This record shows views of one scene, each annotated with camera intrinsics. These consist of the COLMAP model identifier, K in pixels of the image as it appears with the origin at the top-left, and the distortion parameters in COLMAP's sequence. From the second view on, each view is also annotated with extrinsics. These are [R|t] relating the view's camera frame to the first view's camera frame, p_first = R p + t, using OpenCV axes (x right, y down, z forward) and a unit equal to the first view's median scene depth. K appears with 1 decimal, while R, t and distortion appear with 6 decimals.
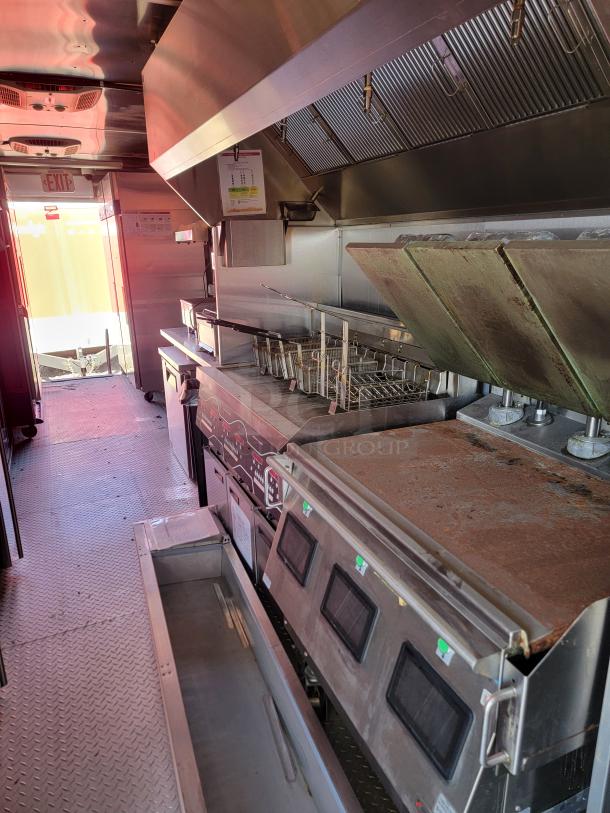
lens RADIAL K [[566.8, 0, 293.3], [0, 566.8, 404.5], [0, 0, 1]] dist [0.078640, -0.073205]
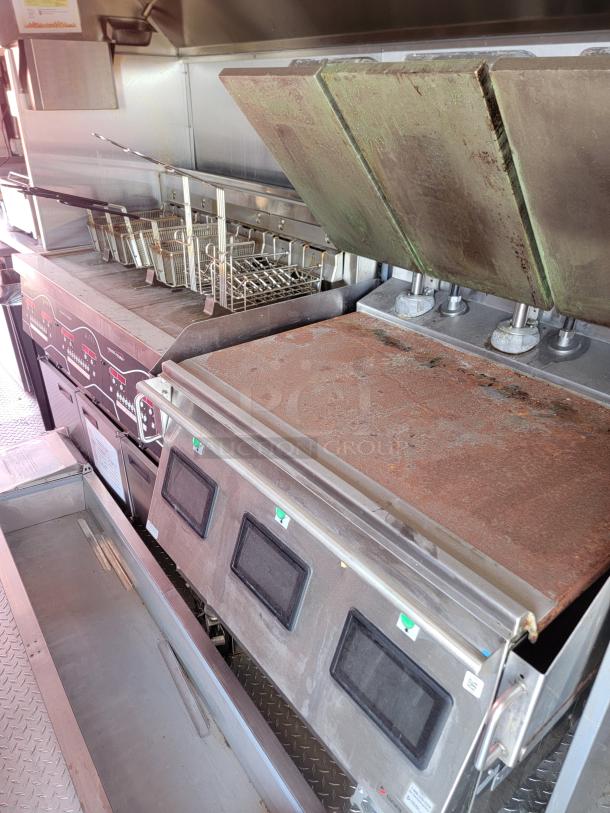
lens RADIAL K [[570.5, 0, 294.6], [0, 570.5, 411.3], [0, 0, 1]] dist [0.082005, -0.081840]
pose [[0.962801, -0.108055, 0.247664, -0.035850], [0.050405, 0.972296, 0.228255, -0.032870], [-0.265467, -0.207281, 0.941574, 0.209200]]
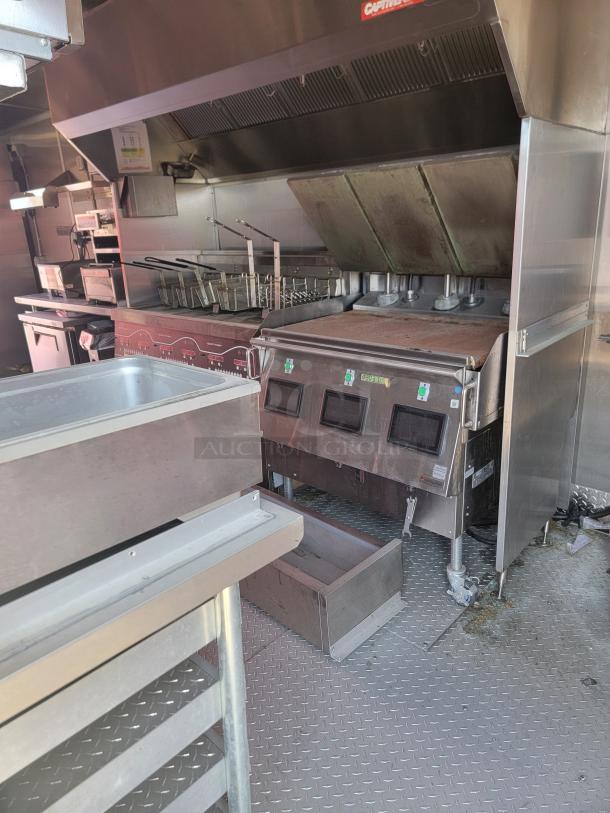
lens RADIAL K [[566.8, 0, 293.3], [0, 566.8, 404.5], [0, 0, 1]] dist [0.078640, -0.073205]
pose [[0.917970, -0.150911, 0.366819, -0.461535], [0.143768, 0.988500, 0.046892, 0.192494], [-0.369677, 0.009691, 0.929110, -0.299987]]
